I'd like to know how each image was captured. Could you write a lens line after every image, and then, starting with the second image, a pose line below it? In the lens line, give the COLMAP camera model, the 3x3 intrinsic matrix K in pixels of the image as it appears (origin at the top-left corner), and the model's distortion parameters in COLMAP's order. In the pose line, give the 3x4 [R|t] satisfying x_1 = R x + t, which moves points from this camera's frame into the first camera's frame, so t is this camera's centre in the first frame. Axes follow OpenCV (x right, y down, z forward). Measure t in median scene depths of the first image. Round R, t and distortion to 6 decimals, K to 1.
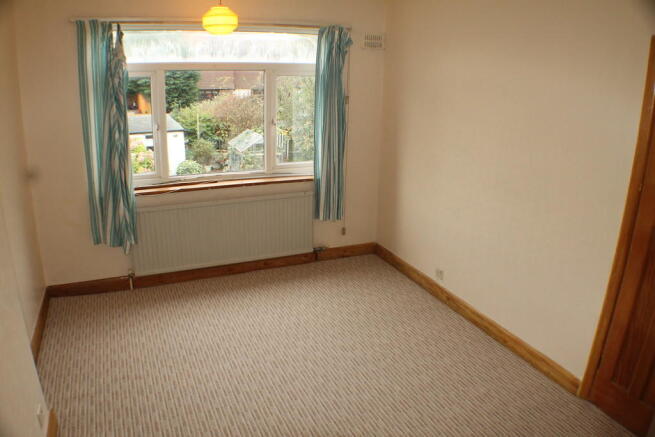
lens RADIAL K [[465.5, 0, 327.5], [0, 465.5, 218.5], [0, 0, 1]] dist [-0.211605, 0.073932]
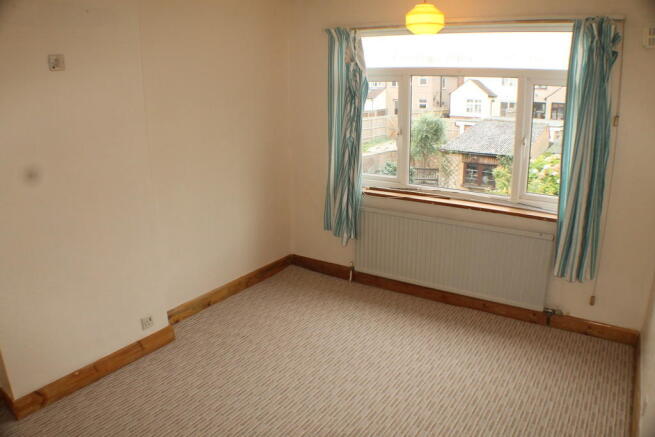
lens RADIAL K [[465.5, 0, 327.5], [0, 465.5, 218.5], [0, 0, 1]] dist [-0.211605, 0.073932]
pose [[0.544372, 0.204856, -0.813445, 0.398139], [-0.244091, 0.966444, 0.080038, -0.059236], [0.802545, 0.154984, 0.576108, 0.306871]]
